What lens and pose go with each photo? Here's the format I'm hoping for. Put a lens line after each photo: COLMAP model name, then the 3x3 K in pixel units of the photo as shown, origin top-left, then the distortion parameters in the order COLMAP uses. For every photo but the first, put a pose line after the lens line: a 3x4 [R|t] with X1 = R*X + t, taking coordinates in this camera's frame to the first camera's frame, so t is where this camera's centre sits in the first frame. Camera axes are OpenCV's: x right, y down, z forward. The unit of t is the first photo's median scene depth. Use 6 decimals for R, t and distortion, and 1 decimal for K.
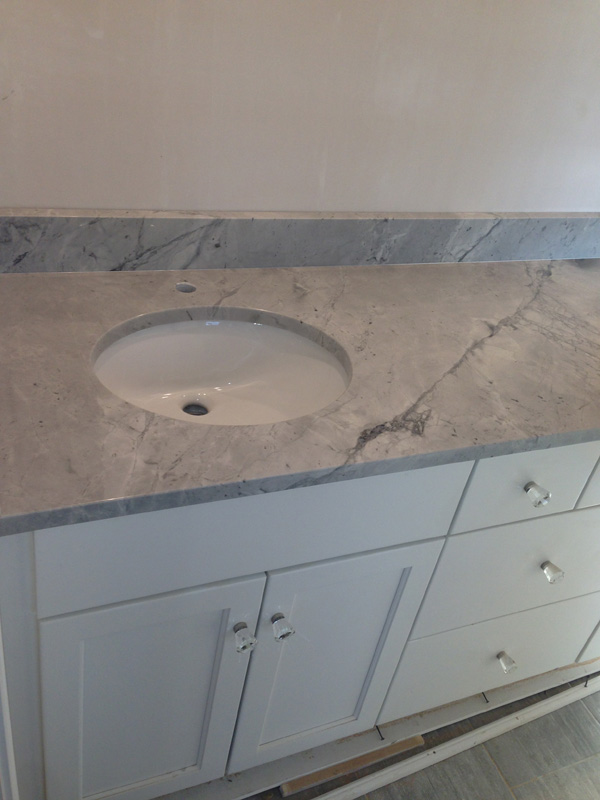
lens RADIAL K [[744.0, 0, 300.0], [0, 744.0, 400.0], [0, 0, 1]] dist [0.056737, -0.003757]
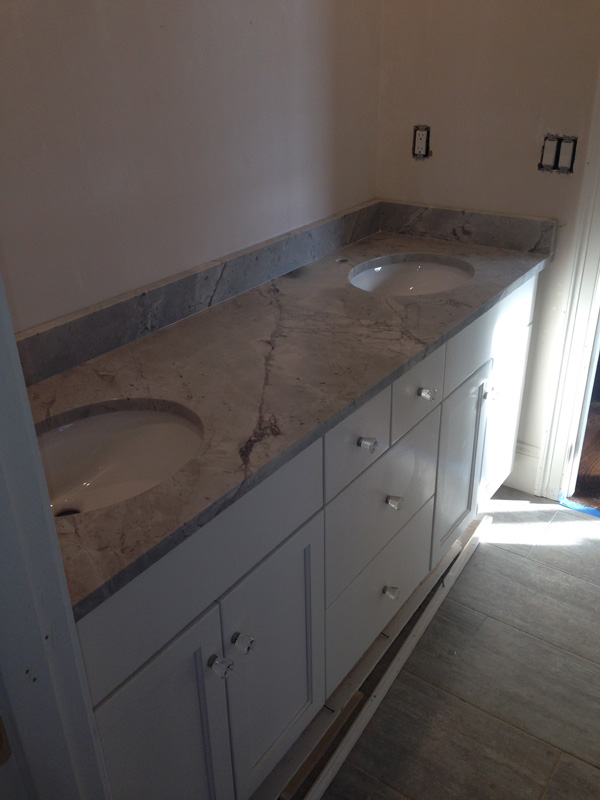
lens RADIAL K [[744.0, 0, 300.0], [0, 744.0, 400.0], [0, 0, 1]] dist [0.056737, -0.003757]
pose [[0.834727, -0.401109, 0.377284, -0.190377], [0.432741, 0.901518, 0.001022, 0.007063], [-0.340538, 0.162413, 0.926097, -0.115183]]
